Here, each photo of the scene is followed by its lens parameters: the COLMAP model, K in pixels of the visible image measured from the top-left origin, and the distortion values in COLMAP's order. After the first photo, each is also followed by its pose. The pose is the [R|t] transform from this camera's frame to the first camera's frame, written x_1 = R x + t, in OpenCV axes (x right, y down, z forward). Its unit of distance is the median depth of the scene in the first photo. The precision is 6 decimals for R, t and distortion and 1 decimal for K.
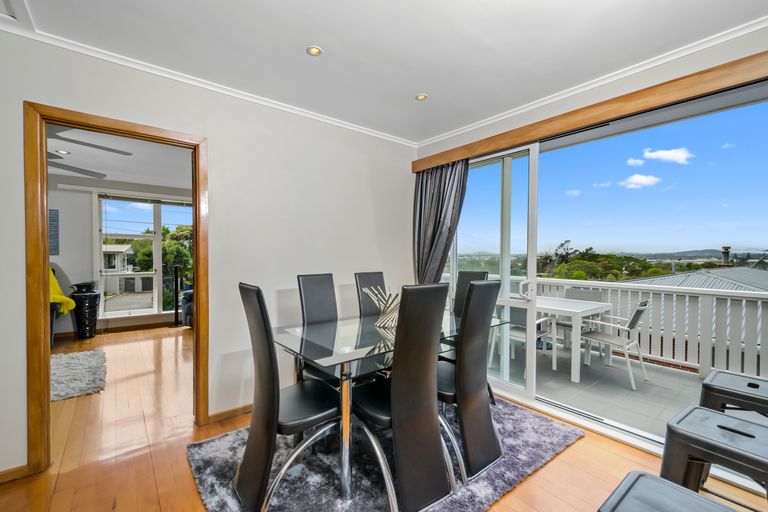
lens RADIAL K [[336.8, 0, 385.5], [0, 336.8, 257.9], [0, 0, 1]] dist [0.001268, 0.000778]
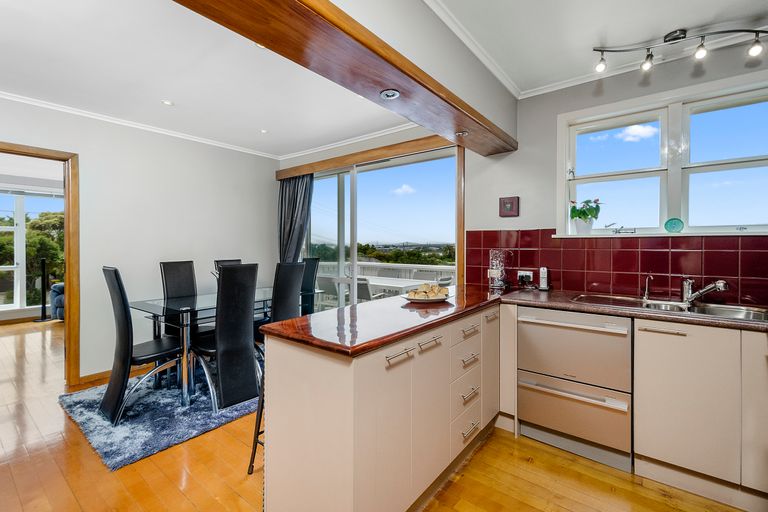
lens RADIAL K [[336.8, 0, 386.2], [0, 336.8, 242.6], [0, 0, 1]] dist [0.001268, 0.000778]
pose [[0.970388, -0.007107, 0.241445, 0.179563], [0.010897, 0.999837, -0.014366, 0.001467], [-0.241304, 0.016572, 0.970308, -0.319073]]
